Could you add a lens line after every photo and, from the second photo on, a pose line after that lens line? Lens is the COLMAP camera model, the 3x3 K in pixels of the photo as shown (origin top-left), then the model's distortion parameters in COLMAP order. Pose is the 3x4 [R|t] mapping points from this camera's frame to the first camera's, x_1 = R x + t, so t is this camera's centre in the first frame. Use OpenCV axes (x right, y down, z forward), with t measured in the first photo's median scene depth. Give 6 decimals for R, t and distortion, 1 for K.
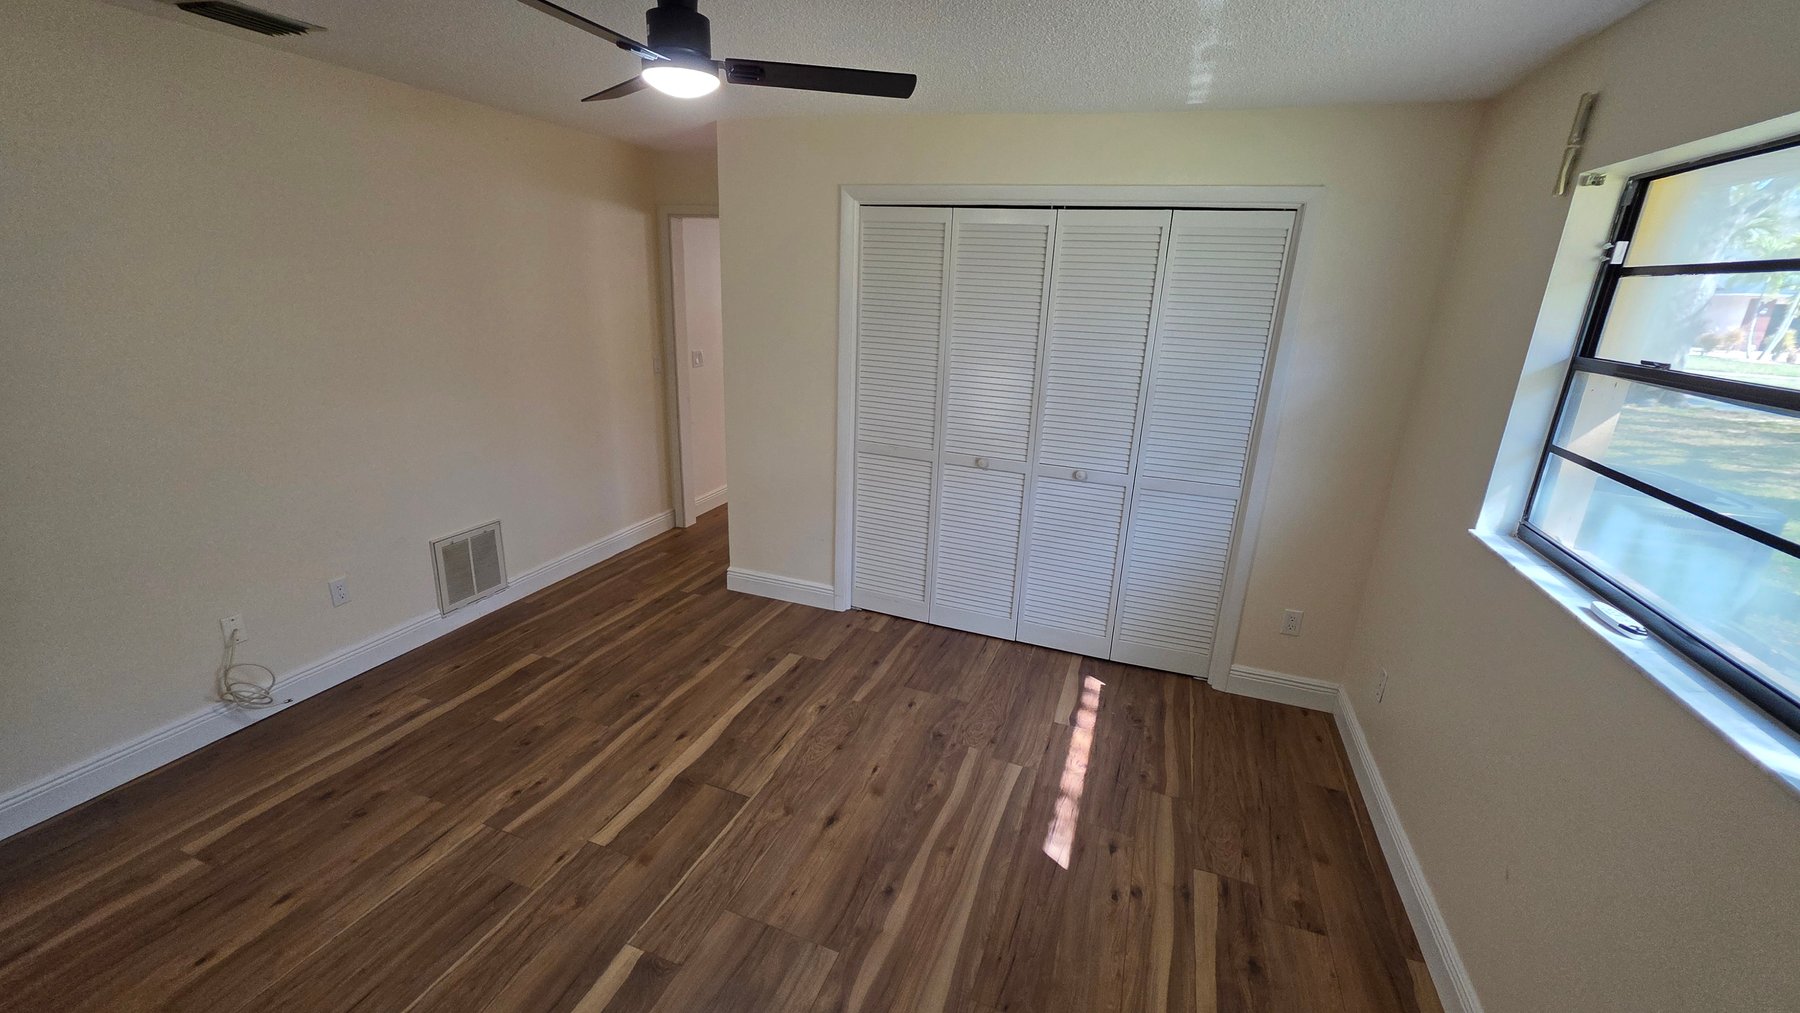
lens RADIAL K [[716.5, 0, 899.4], [0, 716.5, 498.6], [0, 0, 1]] dist [0.001851, -0.000089]
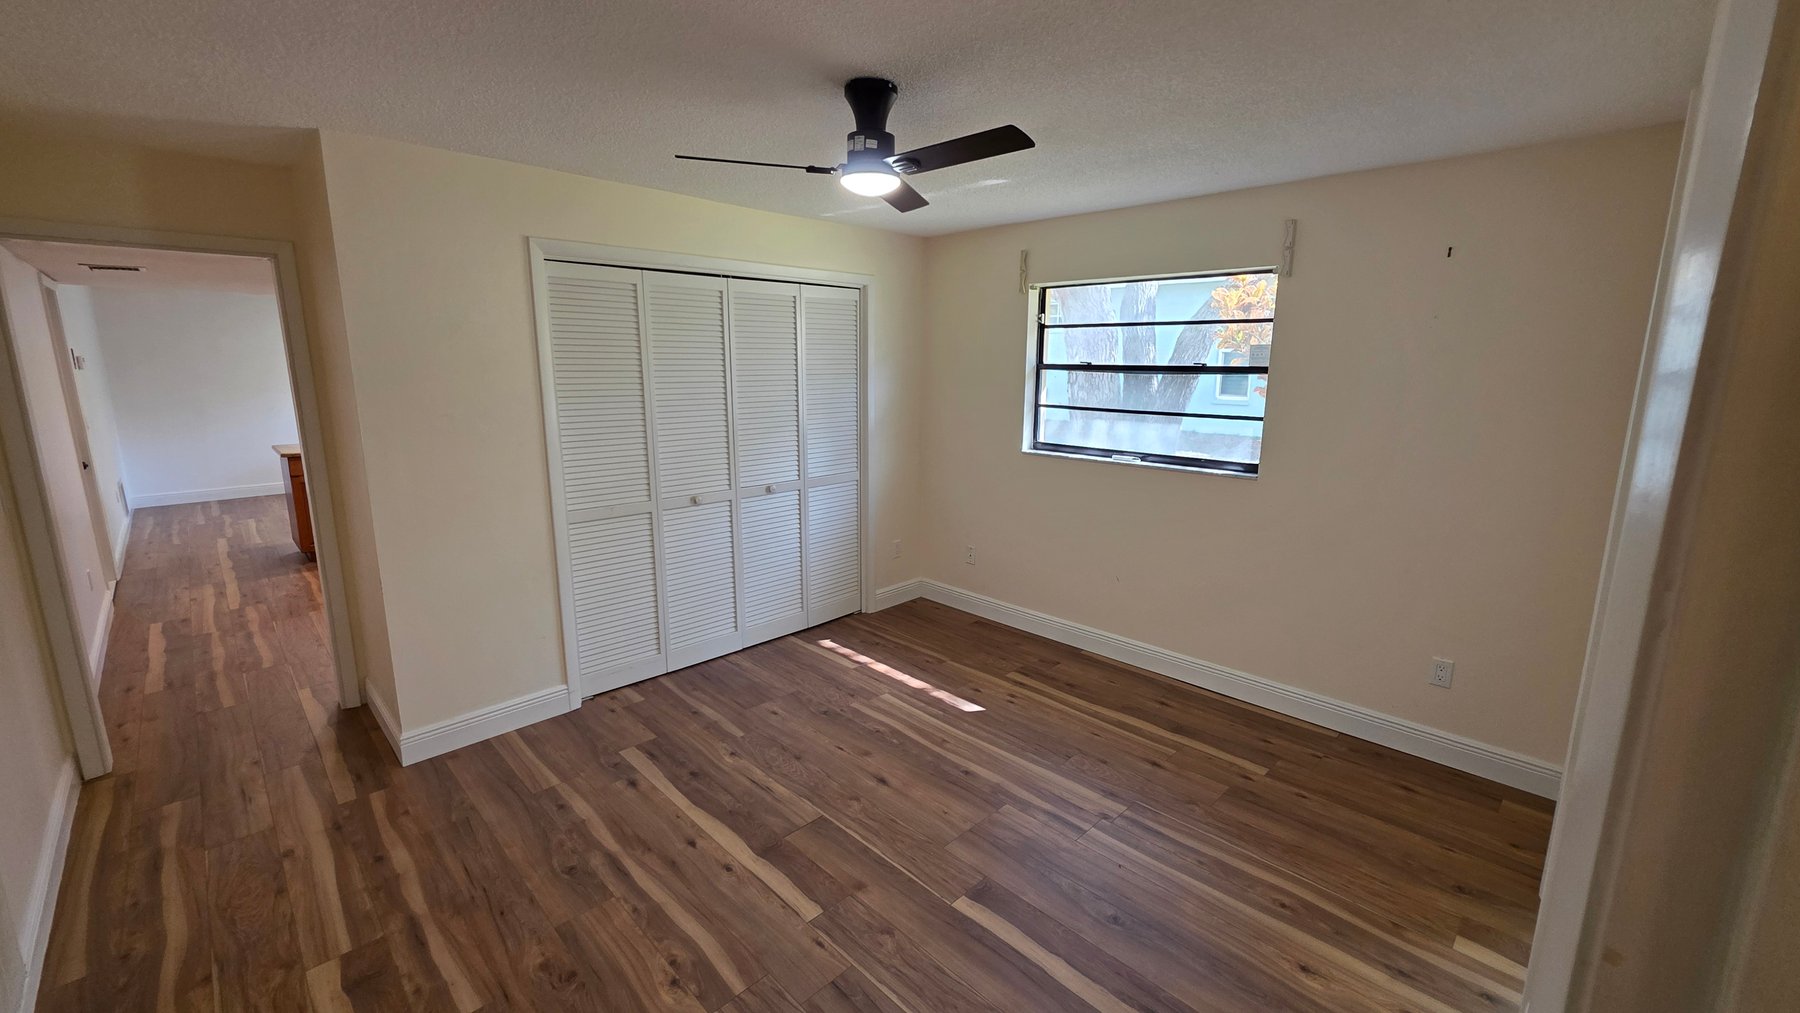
lens RADIAL K [[716.5, 0, 899.4], [0, 716.5, 498.6], [0, 0, 1]] dist [0.001851, -0.000089]
pose [[0.430913, -0.215815, 0.876206, -0.819469], [0.275210, 0.956152, 0.100160, -0.088892], [-0.859403, 0.197980, 0.471413, 0.255705]]
